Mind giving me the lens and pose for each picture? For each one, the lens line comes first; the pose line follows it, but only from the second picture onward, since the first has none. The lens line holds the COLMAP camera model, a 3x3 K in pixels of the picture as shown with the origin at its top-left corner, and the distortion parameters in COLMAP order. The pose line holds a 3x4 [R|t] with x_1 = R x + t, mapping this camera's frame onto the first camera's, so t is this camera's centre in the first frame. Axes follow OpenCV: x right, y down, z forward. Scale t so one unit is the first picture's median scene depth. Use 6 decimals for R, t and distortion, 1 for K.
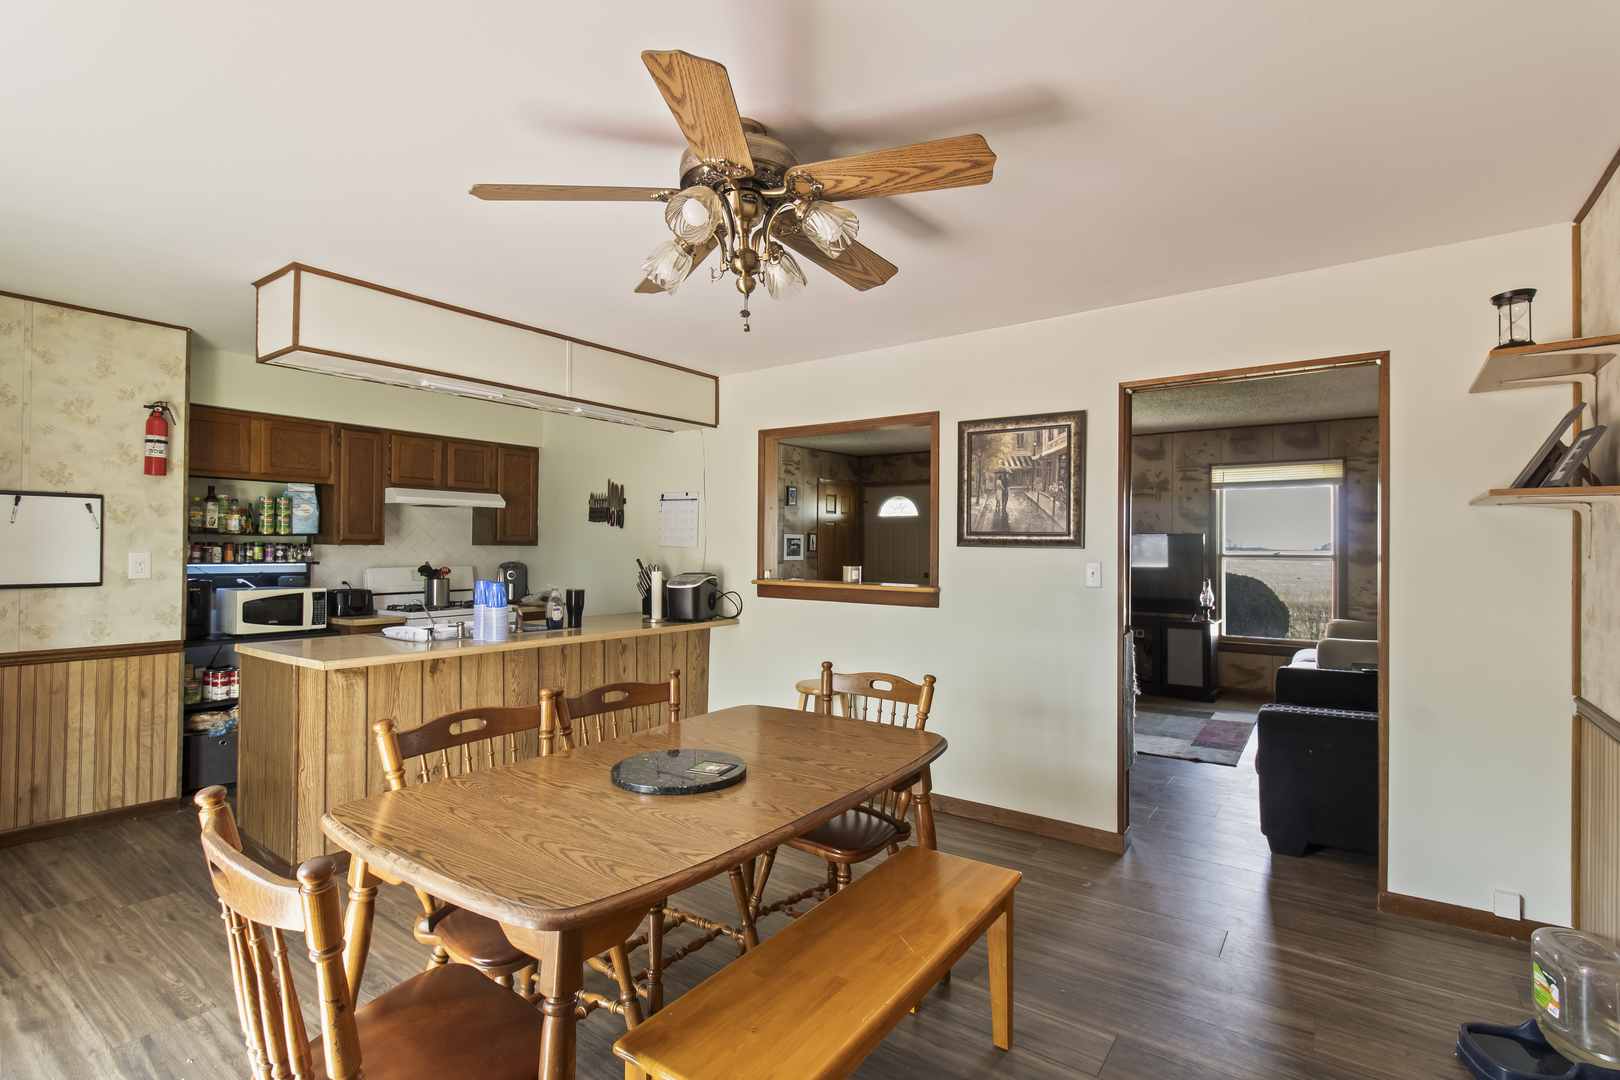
lens RADIAL K [[752.2, 0, 810.0], [0, 752.2, 540.0], [0, 0, 1]] dist [0.001260, 0.000092]
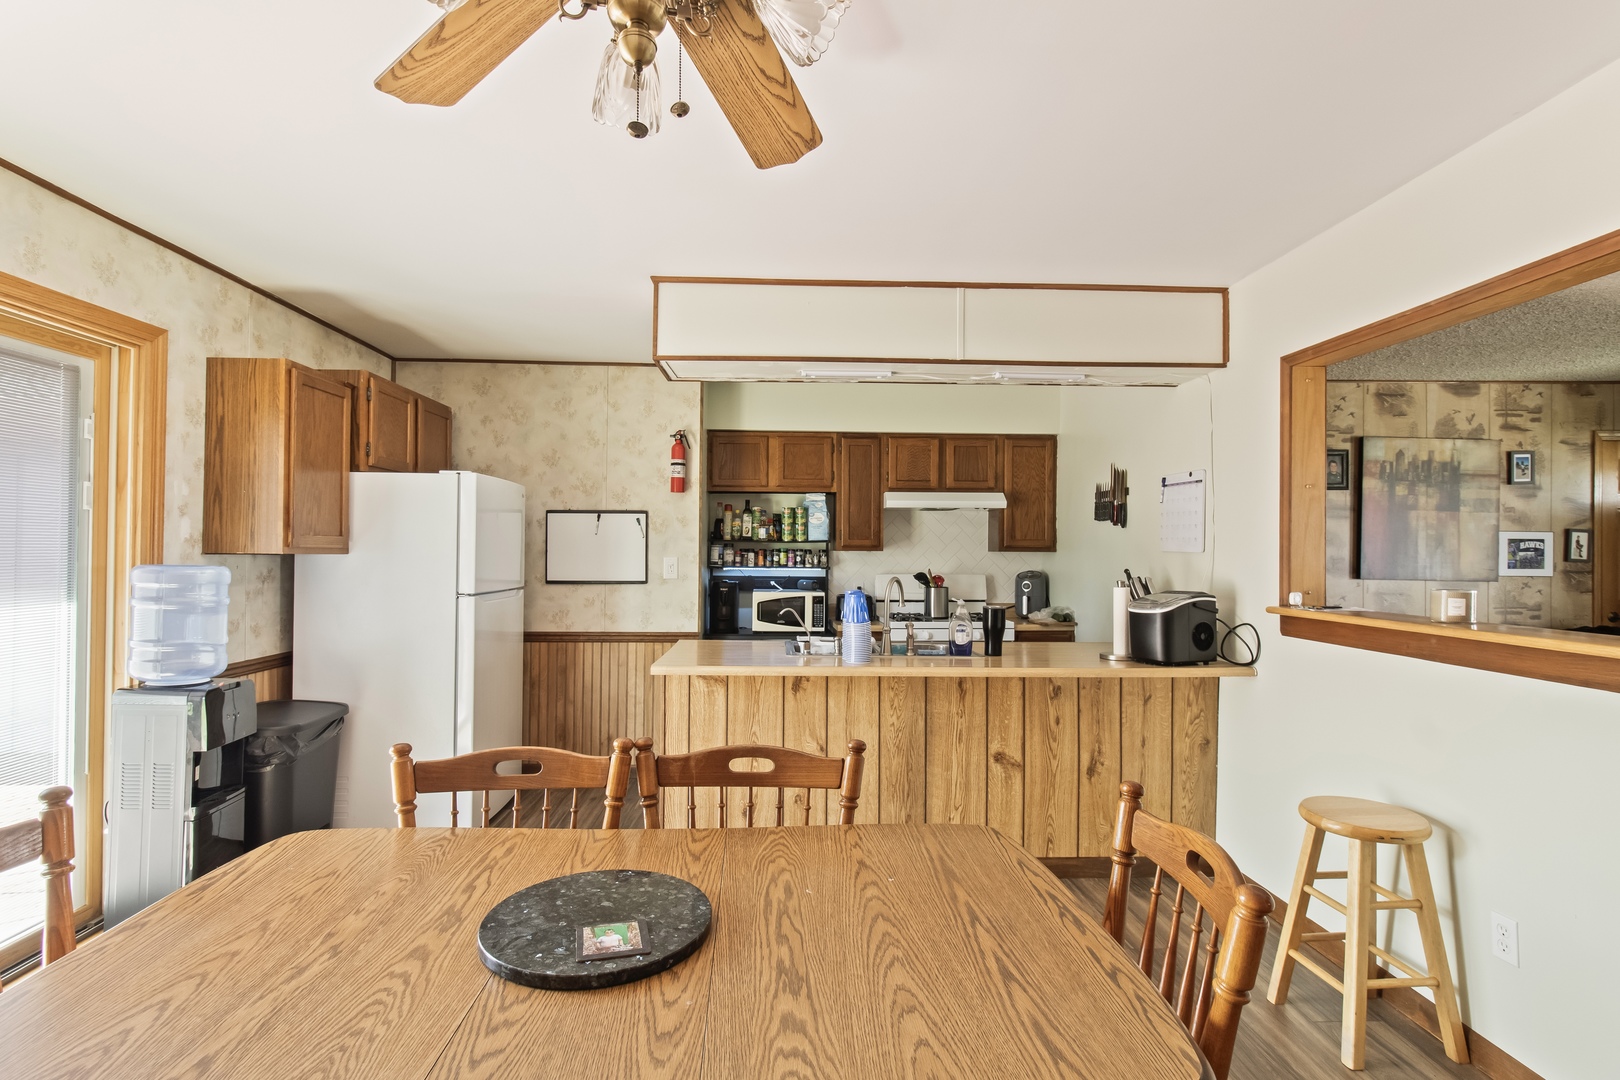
lens RADIAL K [[771.4, 0, 808.7], [0, 771.4, 550.6], [0, 0, 1]] dist [0.000074, 0.000111]
pose [[0.623157, -0.003540, -0.782089, 0.172572], [0.005904, 0.999983, 0.000179, 0.005578], [0.782075, -0.004729, 0.623167, 0.316528]]
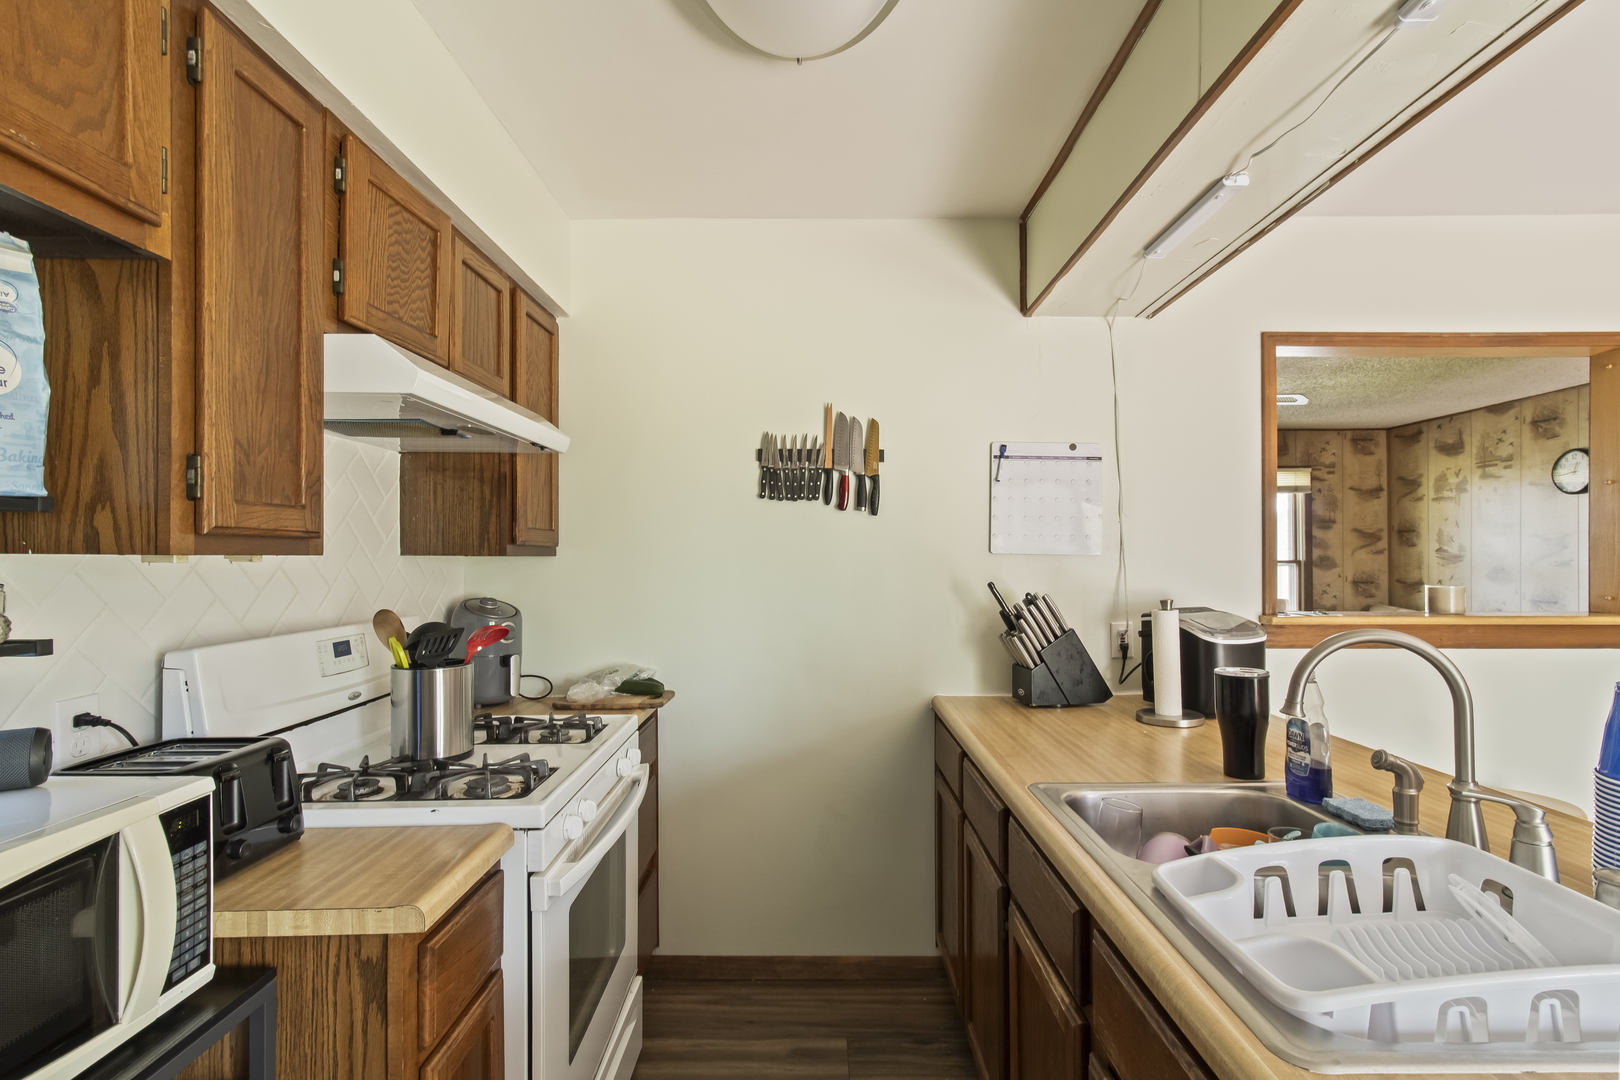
lens RADIAL K [[759.3, 0, 811.3], [0, 759.3, 554.1], [0, 0, 1]] dist [0.002885, 0.000121]
pose [[0.810036, -0.004805, 0.586360, -0.622940], [0.002319, 0.999985, 0.004991, 0.006067], [-0.586375, -0.002683, 0.810035, 0.736878]]
